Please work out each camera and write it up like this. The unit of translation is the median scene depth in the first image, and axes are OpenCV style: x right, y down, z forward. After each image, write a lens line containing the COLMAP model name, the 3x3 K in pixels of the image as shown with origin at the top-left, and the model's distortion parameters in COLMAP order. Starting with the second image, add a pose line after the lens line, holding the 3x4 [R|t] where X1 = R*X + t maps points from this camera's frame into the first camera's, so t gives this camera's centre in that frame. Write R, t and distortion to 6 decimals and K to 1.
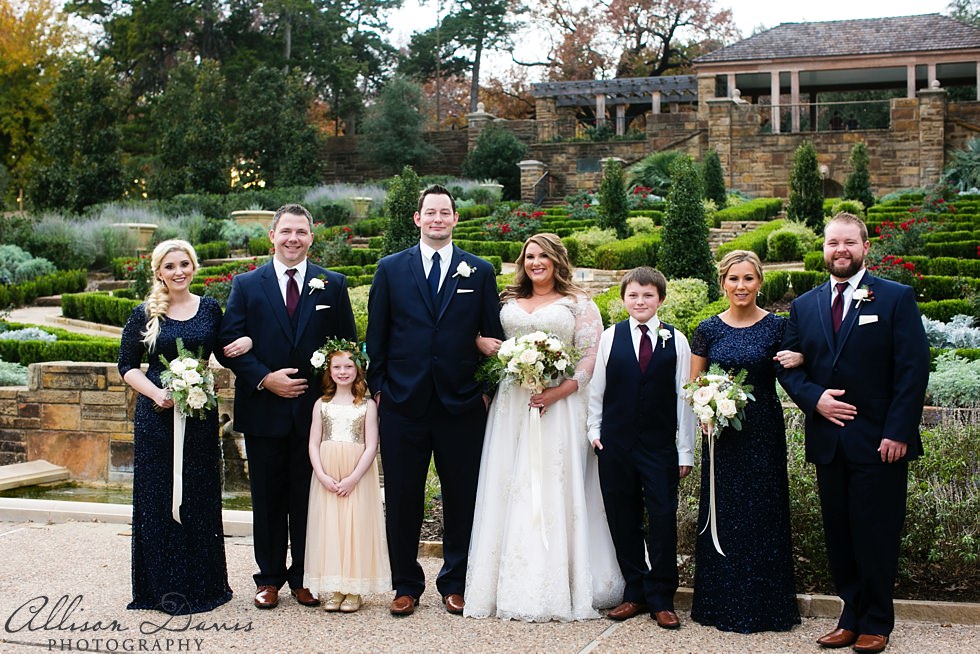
lens RADIAL K [[1469.4, 0, 488.6], [0, 1469.4, 325.6], [0, 0, 1]] dist [0.032124, 0.000000]
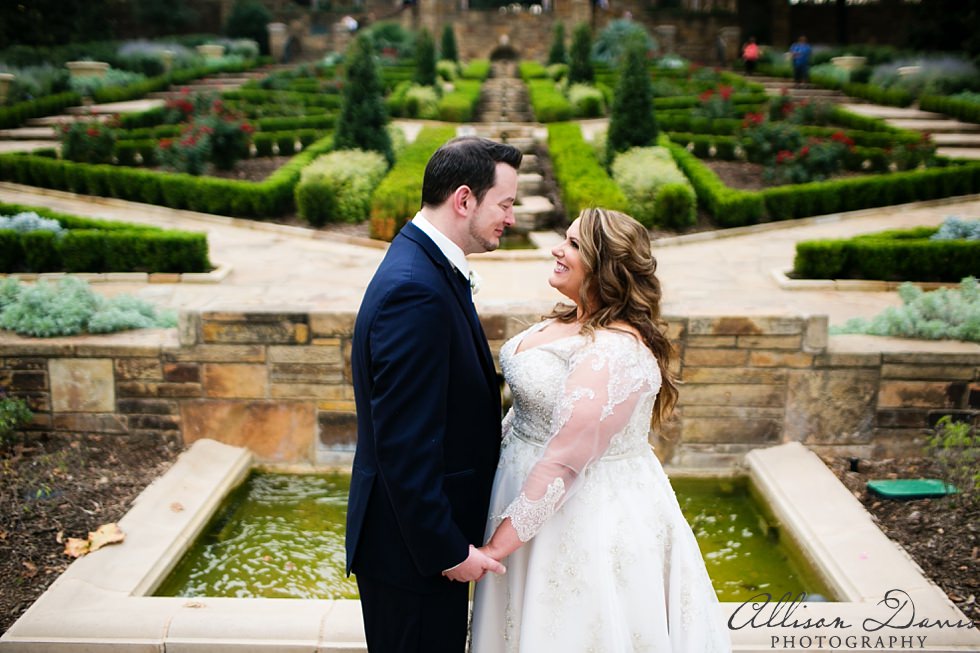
lens RADIAL K [[946.9, 0, 493.2], [0, 946.9, 324.0], [0, 0, 1]] dist [-0.005090, 0.000000]
pose [[0.945777, -0.066001, 0.318041, -0.317962], [0.004573, 0.981747, 0.190136, -0.052891], [-0.324785, -0.178371, 0.928815, 0.538681]]
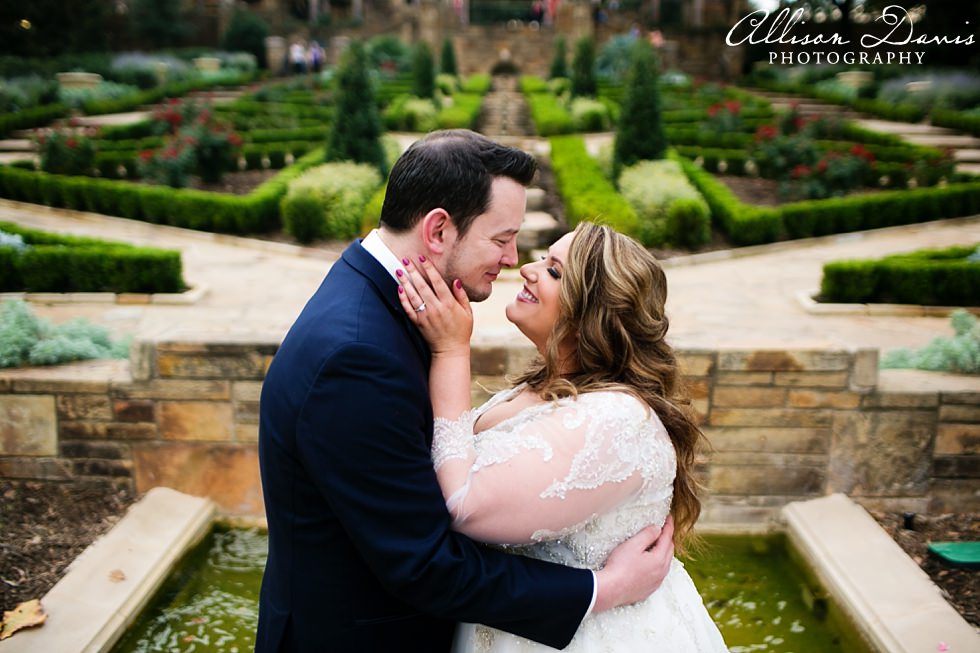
lens RADIAL K [[946.9, 0, 489.2], [0, 946.9, 323.8], [0, 0, 1]] dist [-0.005090, 0.000000]
pose [[0.947111, -0.056331, 0.315923, -0.298370], [0.000958, 0.984965, 0.172752, -0.048295], [-0.320904, -0.163313, 0.932925, 0.596301]]
